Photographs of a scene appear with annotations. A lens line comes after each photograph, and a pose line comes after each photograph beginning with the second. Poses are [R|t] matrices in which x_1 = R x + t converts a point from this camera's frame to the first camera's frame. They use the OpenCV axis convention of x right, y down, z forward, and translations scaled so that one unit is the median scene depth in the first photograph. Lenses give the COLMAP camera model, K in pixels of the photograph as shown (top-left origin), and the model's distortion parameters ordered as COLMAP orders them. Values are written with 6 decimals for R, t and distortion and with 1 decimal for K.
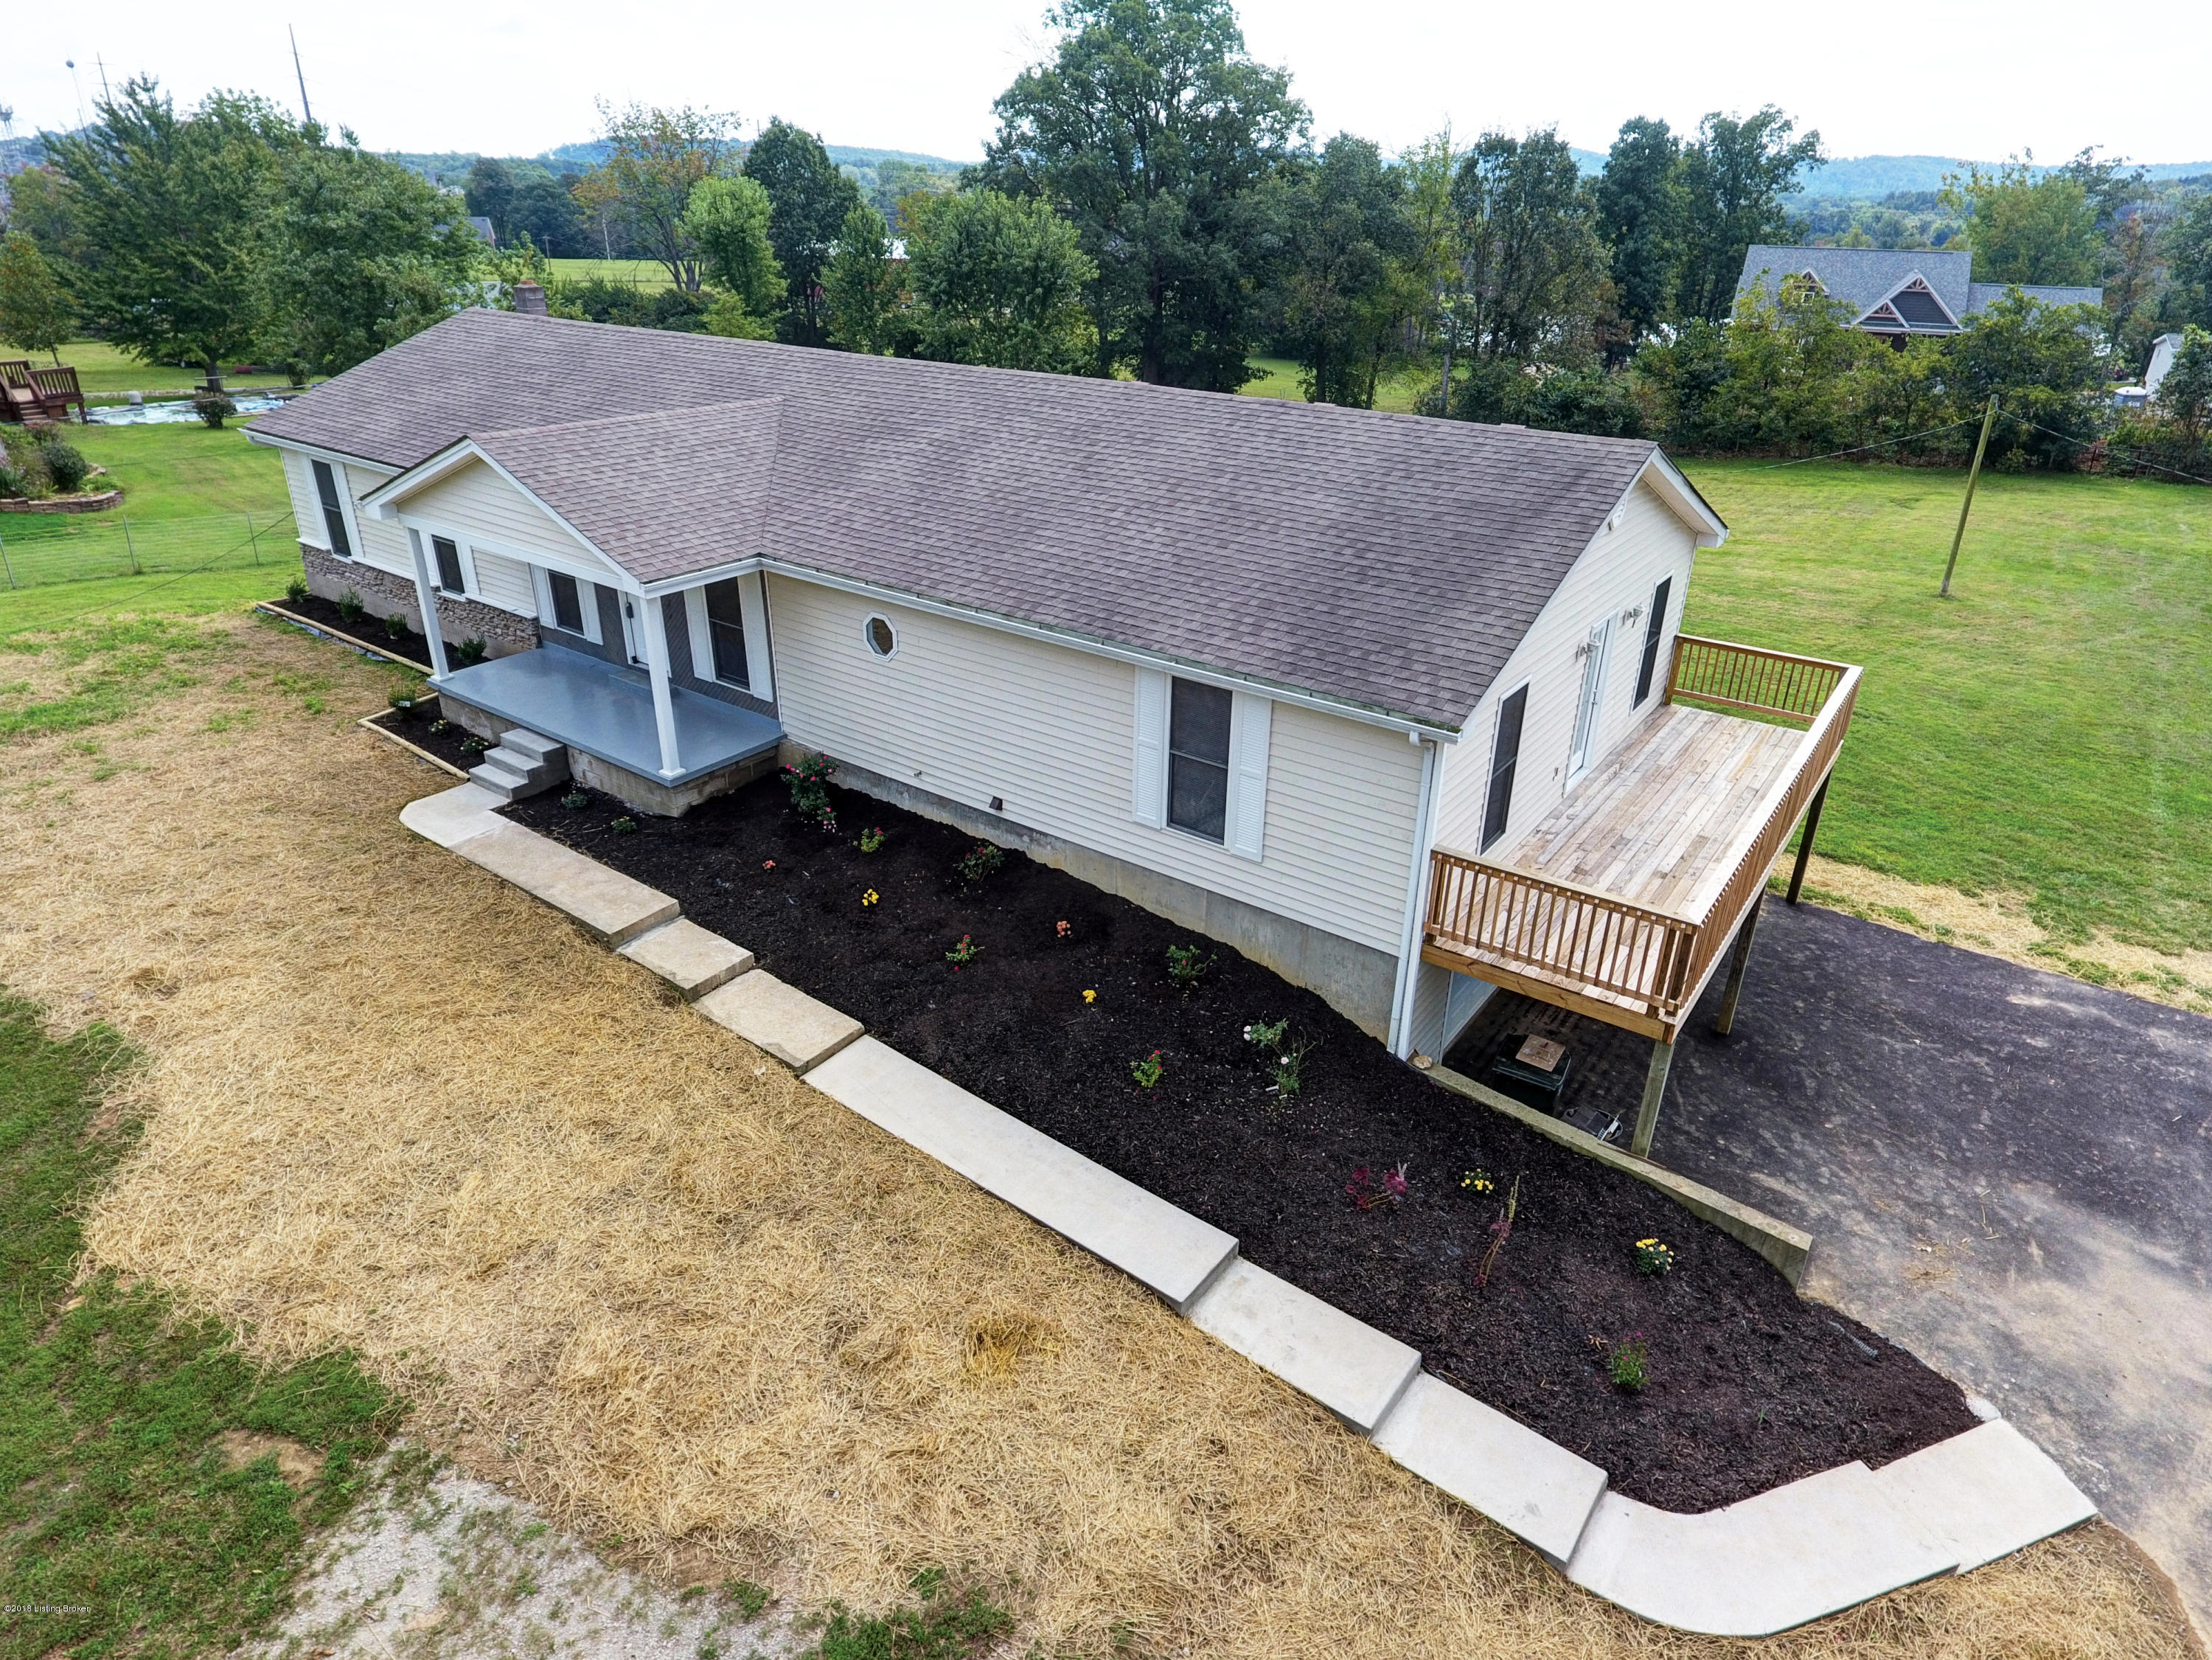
lens RADIAL K [[1299.4, 0, 1121.5], [0, 1299.4, 794.9], [0, 0, 1]] dist [-0.003310, -0.002310]
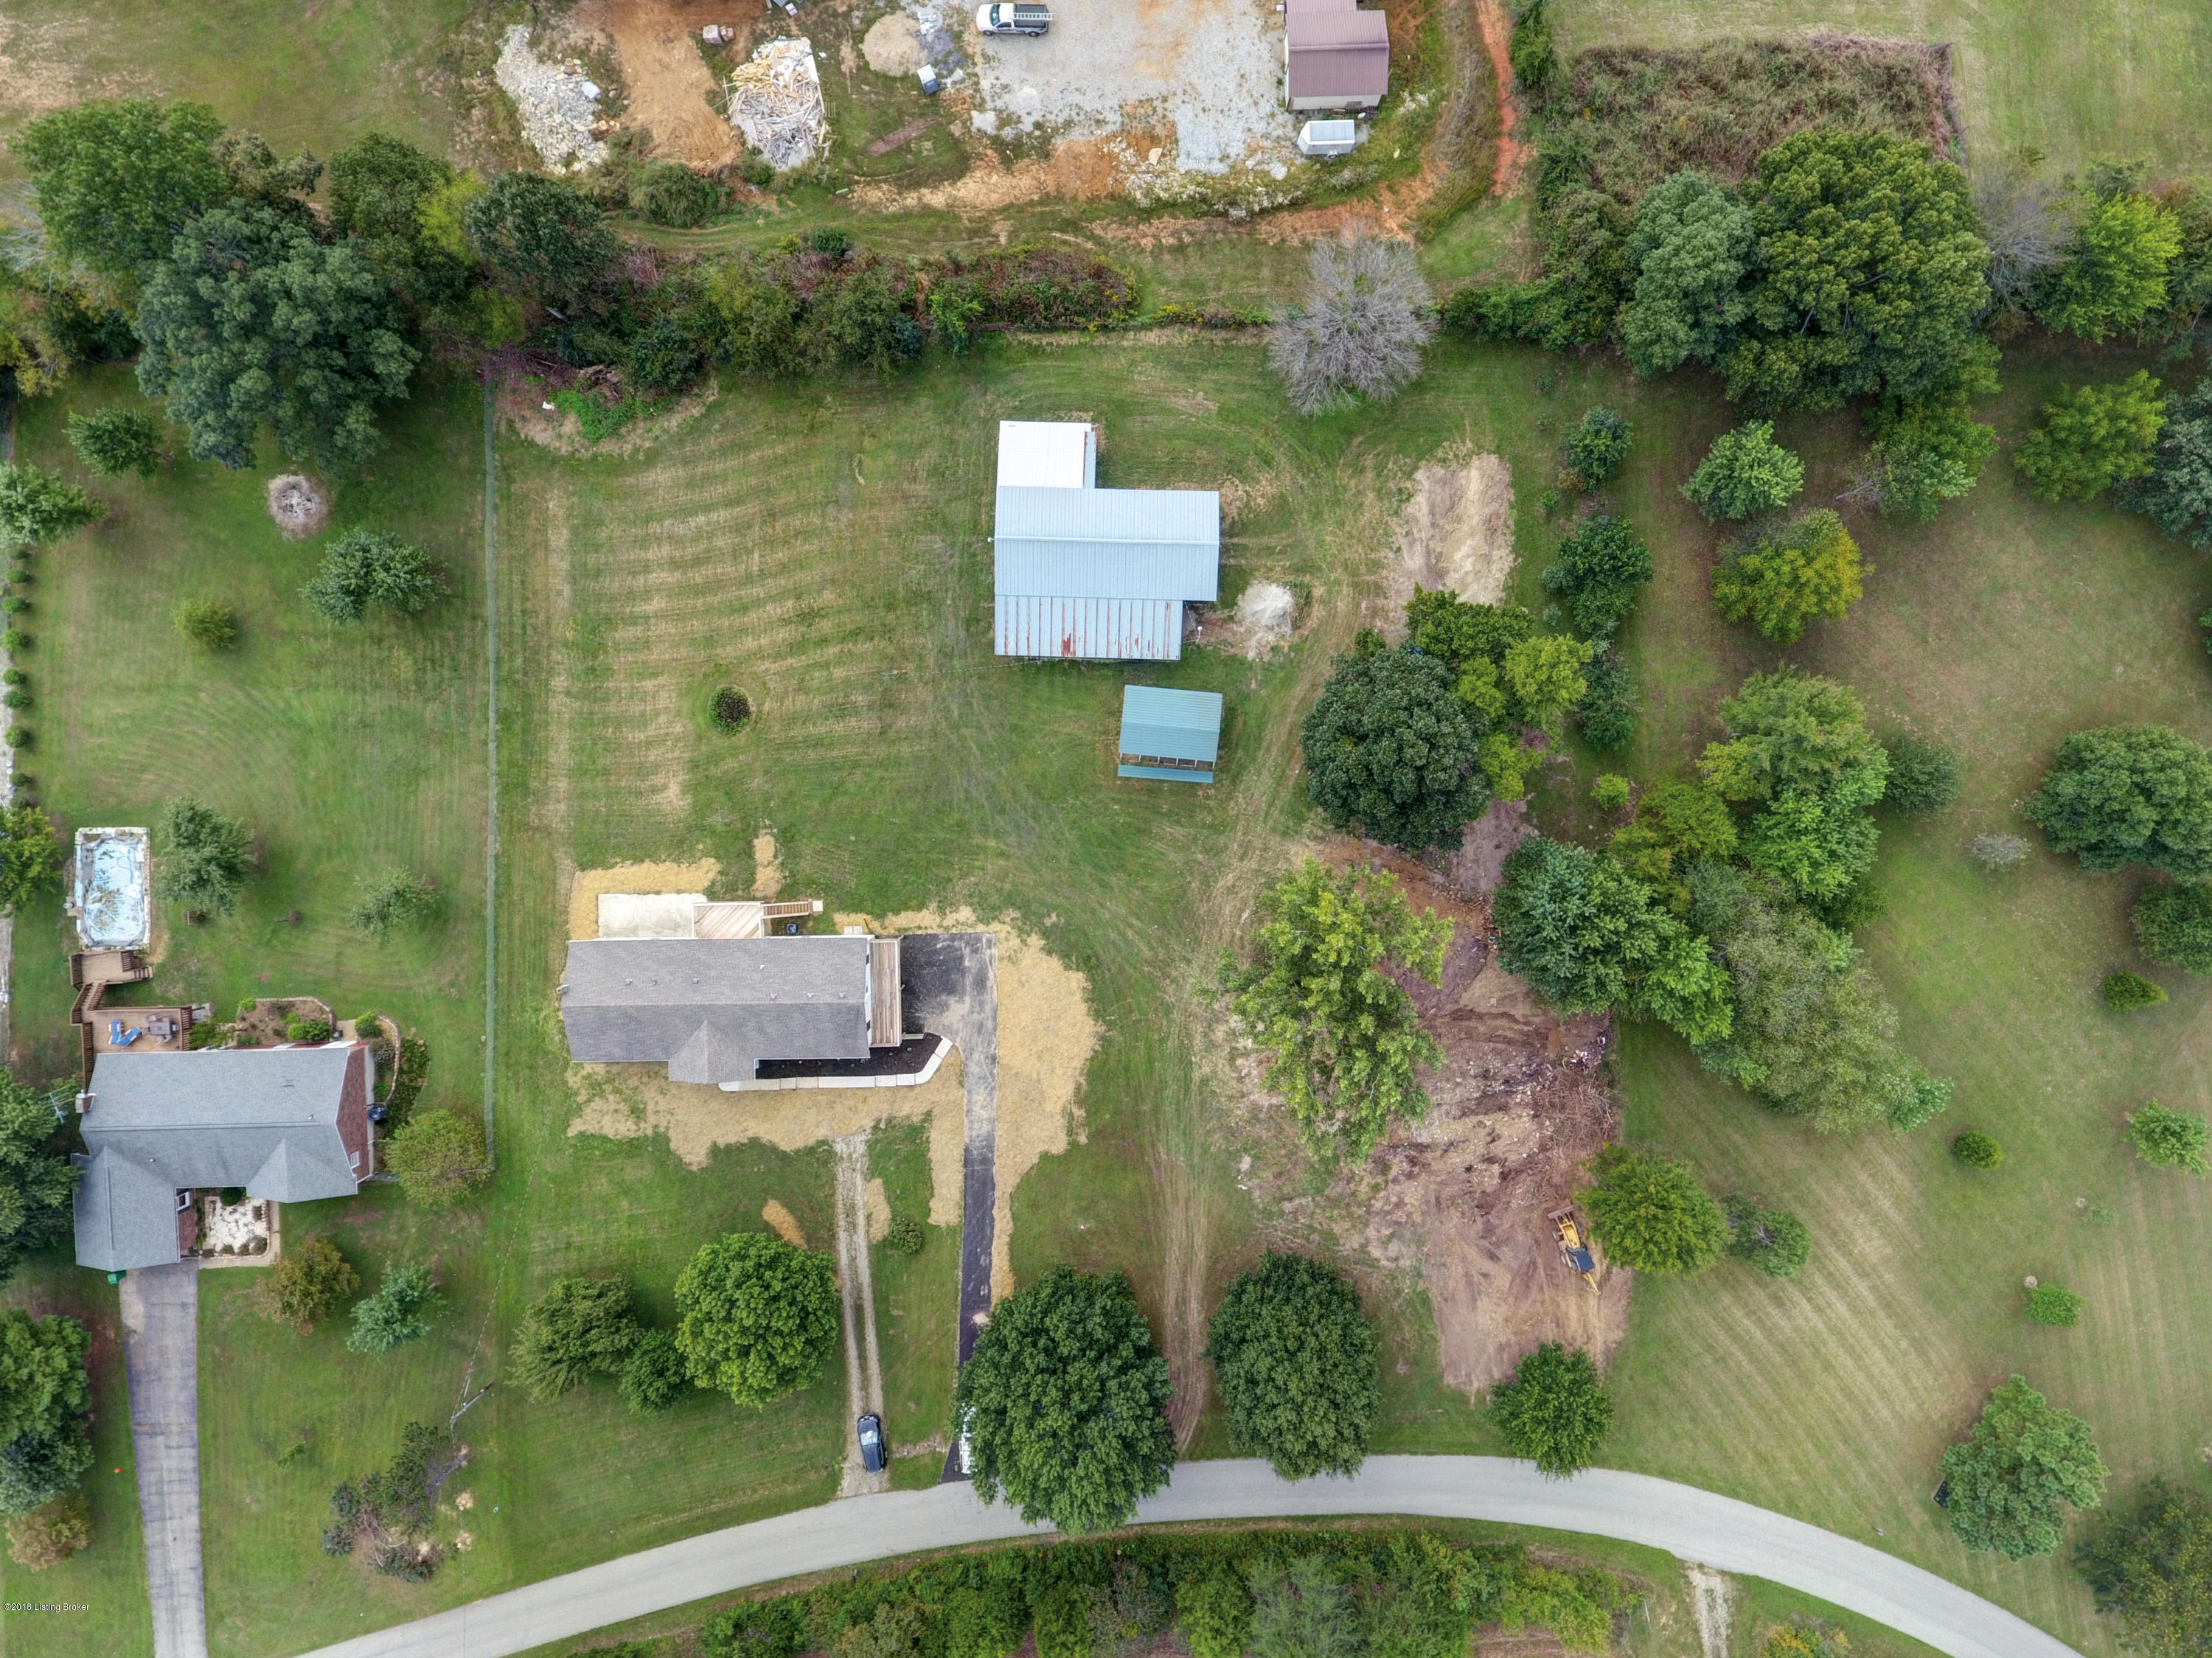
lens RADIAL K [[1299.2, 0, 1123.5], [0, 1299.2, 774.0], [0, 0, 1]] dist [-0.003310, -0.002310]
pose [[0.800251, -0.598814, -0.031925, 2.349411], [0.262081, 0.301366, 0.916784, -6.329453], [-0.539362, -0.742024, 0.398106, -1.573047]]
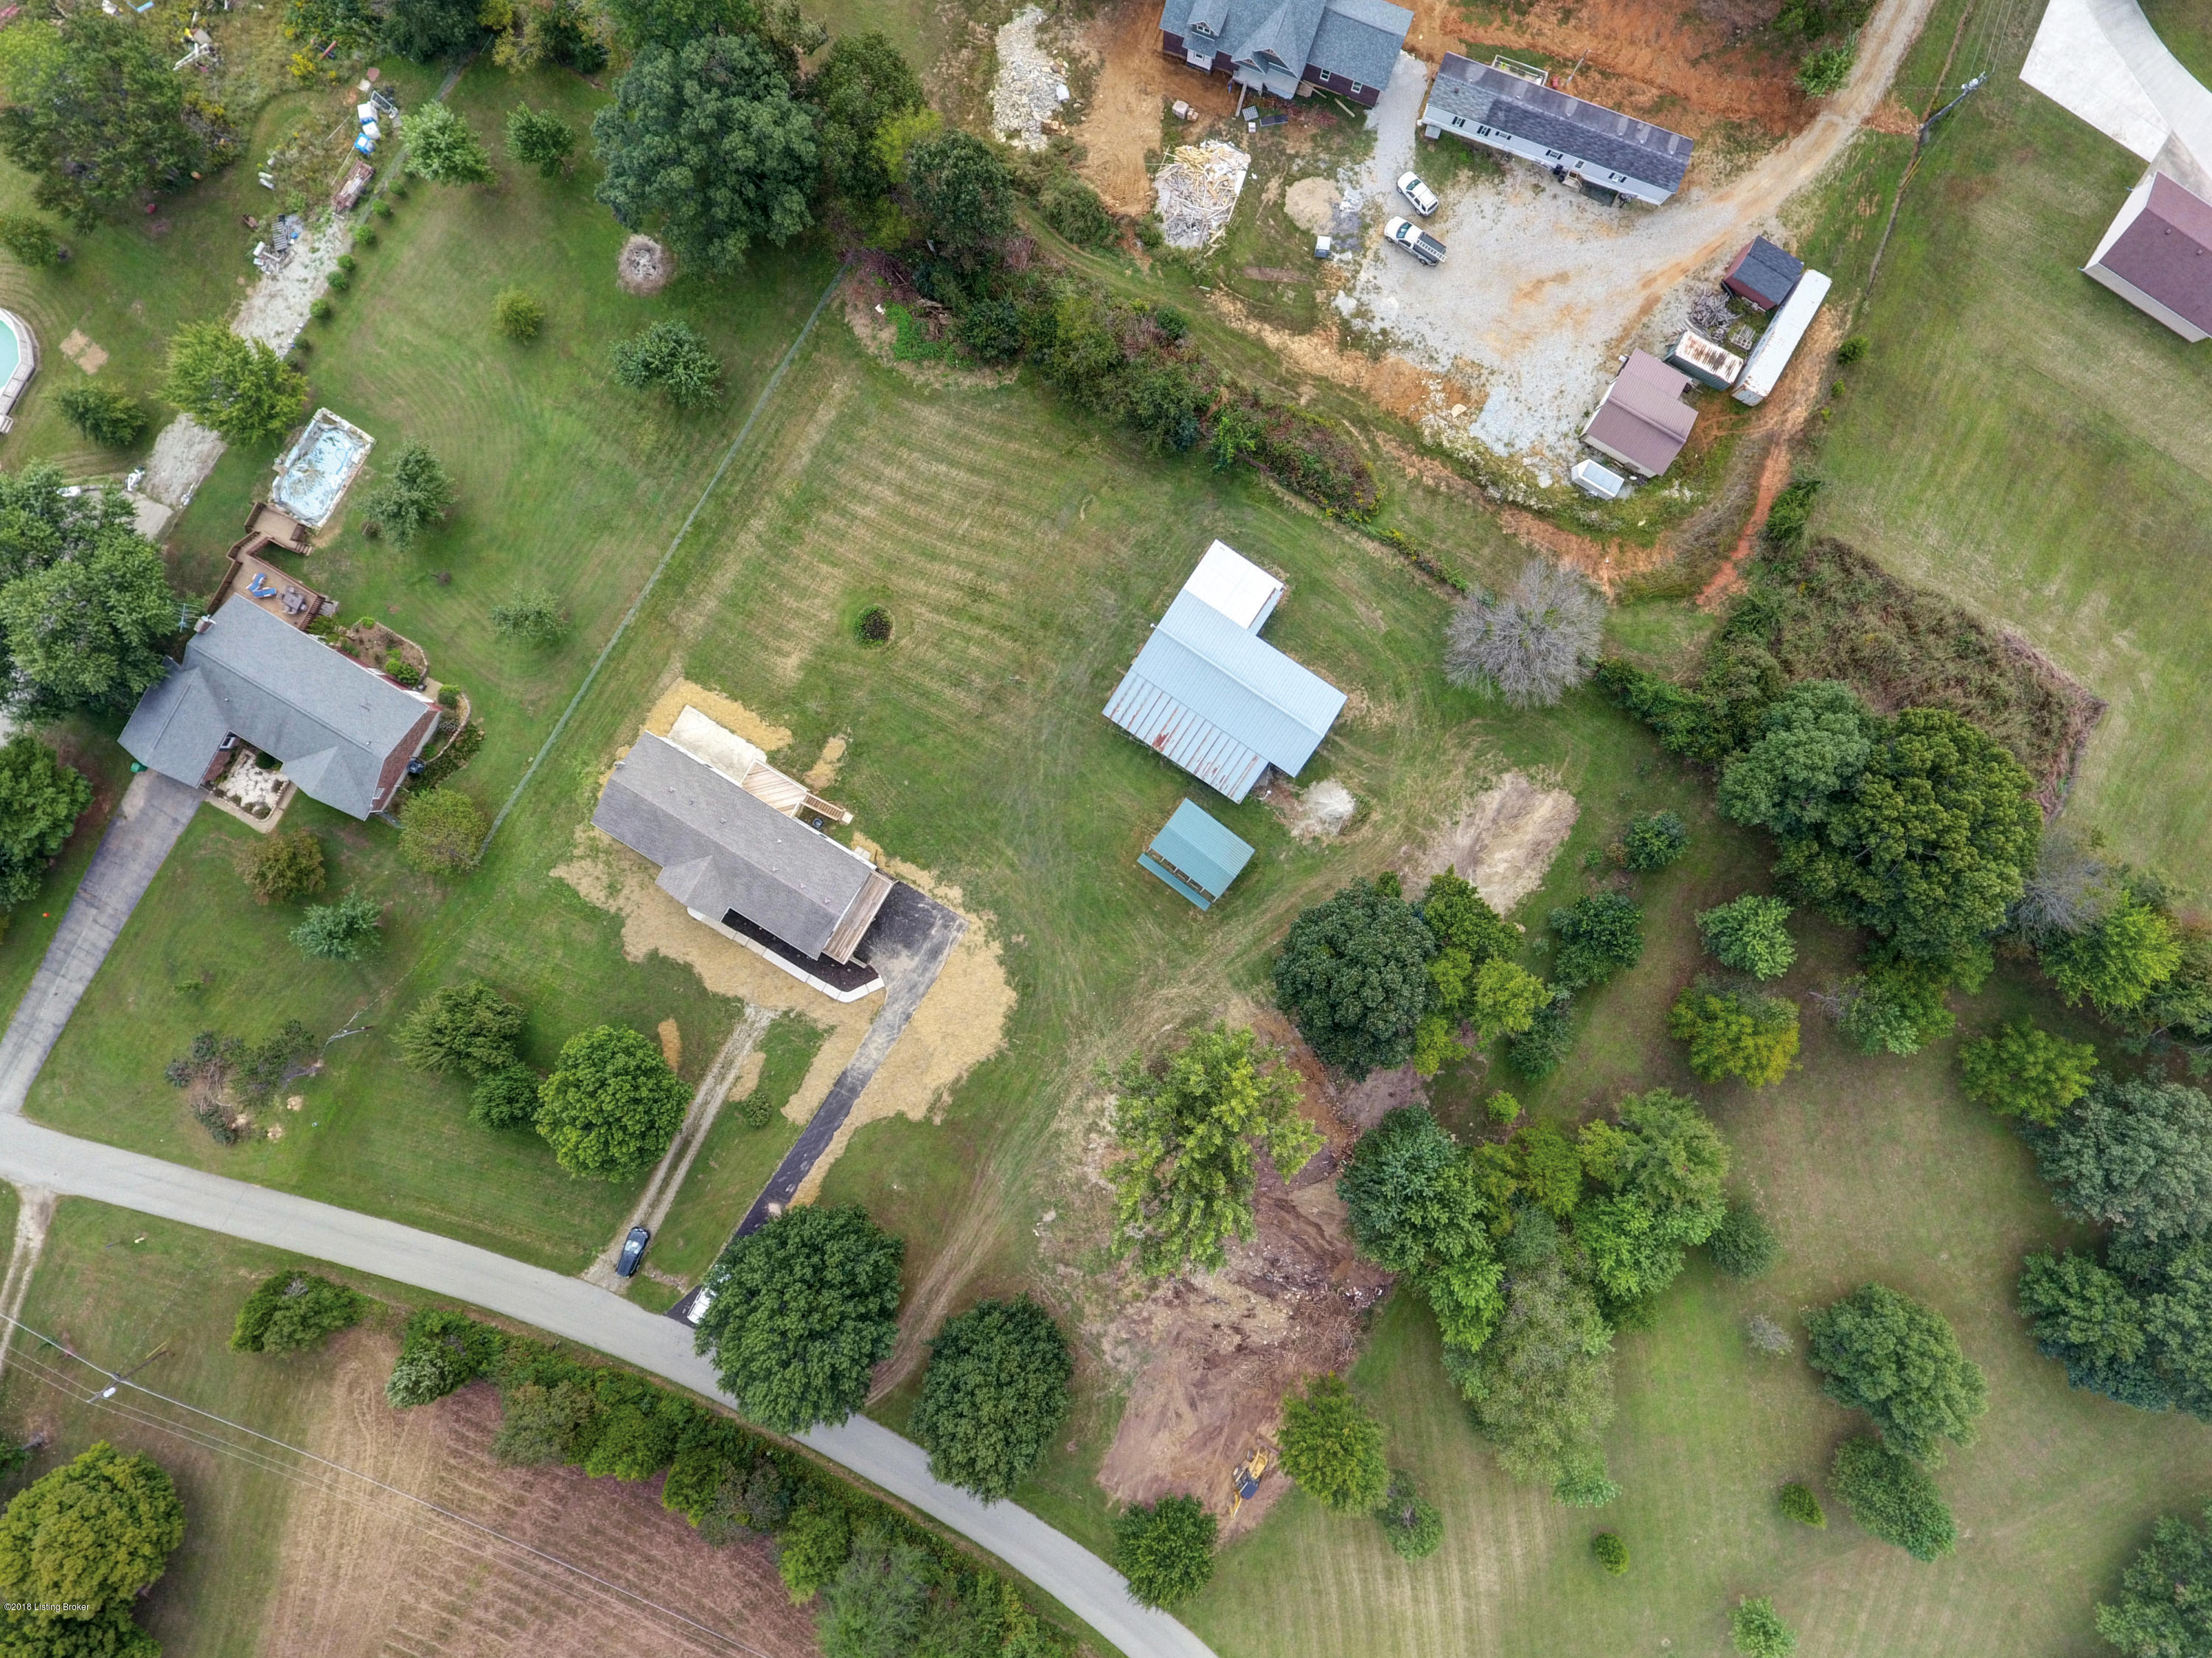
lens RADIAL K [[1299.2, 0, 1129.6], [0, 1299.2, 777.8], [0, 0, 1]] dist [-0.003310, -0.002310]
pose [[0.996150, -0.083471, -0.026787, 2.303300], [0.058122, 0.400115, 0.914620, -7.289492], [-0.065626, -0.912656, 0.403426, -1.473080]]
